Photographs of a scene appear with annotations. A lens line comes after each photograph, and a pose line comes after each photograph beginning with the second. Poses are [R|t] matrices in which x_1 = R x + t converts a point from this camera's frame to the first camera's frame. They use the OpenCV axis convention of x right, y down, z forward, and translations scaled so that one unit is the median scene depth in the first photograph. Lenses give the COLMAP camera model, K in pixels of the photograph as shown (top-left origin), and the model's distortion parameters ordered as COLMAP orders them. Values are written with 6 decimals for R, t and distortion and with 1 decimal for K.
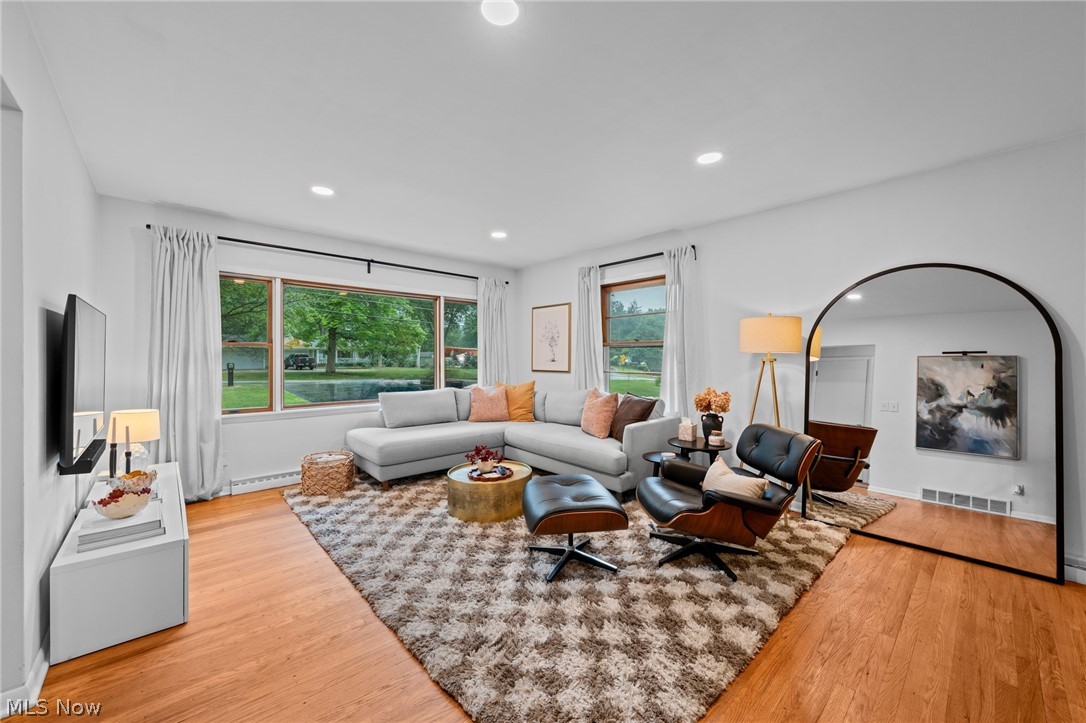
lens RADIAL K [[413.5, 0, 541.5], [0, 413.5, 360.5], [0, 0, 1]] dist [-0.002678, 0.000687]
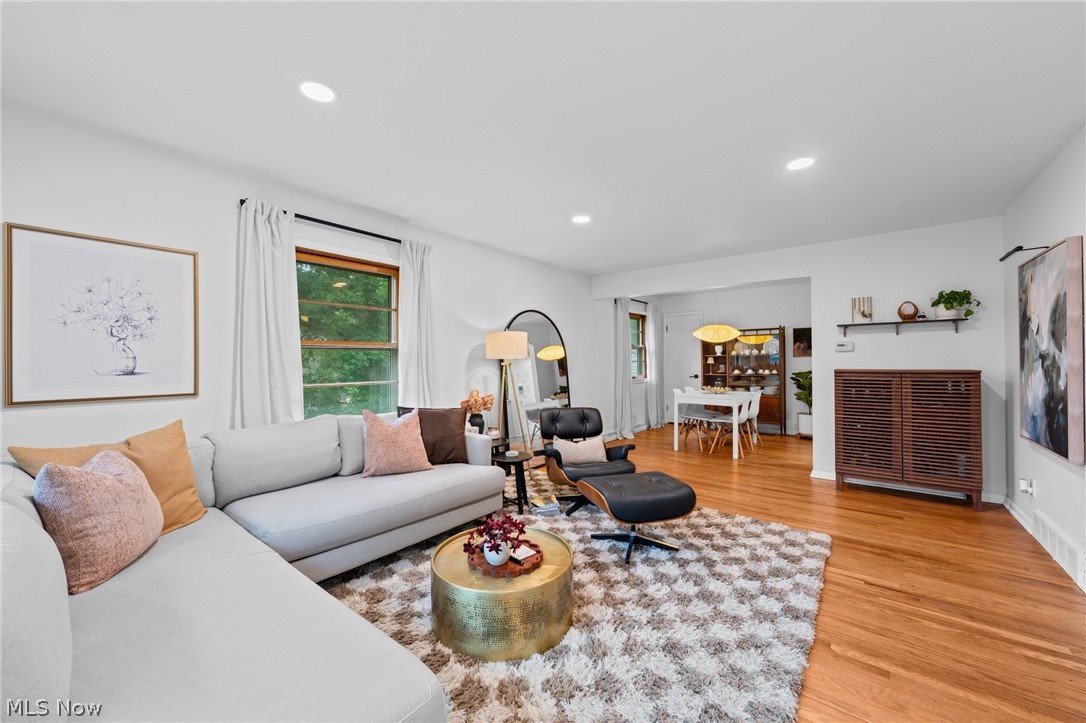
lens RADIAL K [[413.5, 0, 538.6], [0, 413.5, 360.2], [0, 0, 1]] dist [-0.002678, 0.000687]
pose [[-0.154425, 0.000513, 0.988004, -0.669565], [0.012537, 0.999920, 0.001440, -0.011613], [-0.987925, 0.012609, -0.154419, 0.959990]]
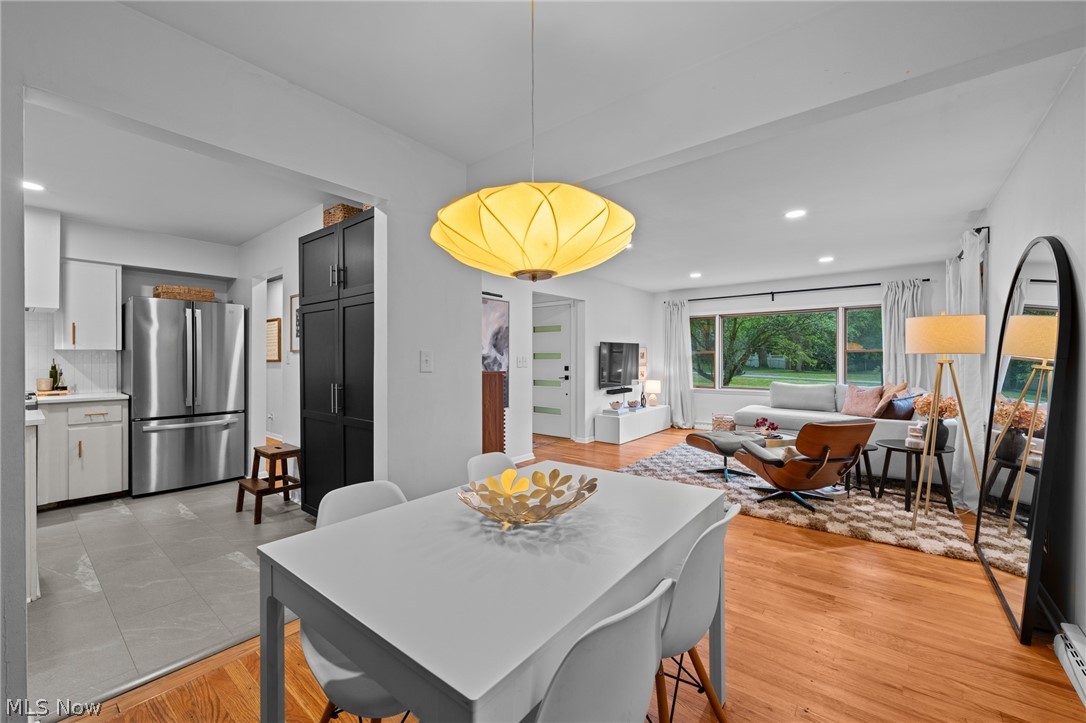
lens RADIAL K [[437.5, 0, 541.1], [0, 437.5, 357.4], [0, 0, 1]] dist [0.000147, -0.000016]
pose [[0.147147, -0.002995, -0.989110, 1.221750], [-0.006387, 0.999972, -0.003978, -0.002169], [0.989094, 0.006903, 0.147124, -0.037338]]
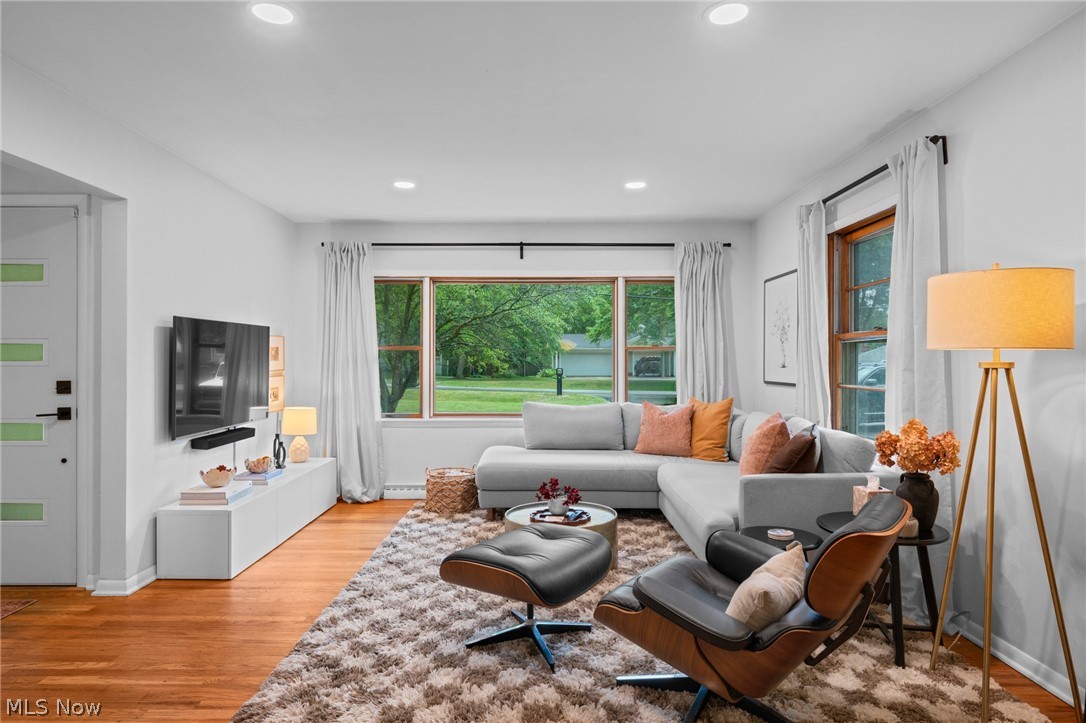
lens RADIAL K [[629.8, 0, 541.2], [0, 629.8, 359.2], [0, 0, 1]] dist [0.007854, -0.003446]
pose [[0.738917, -0.003106, -0.673789, 0.567788], [-0.004110, 0.999950, -0.009116, -0.000344], [0.673784, 0.009505, 0.738868, 0.125231]]
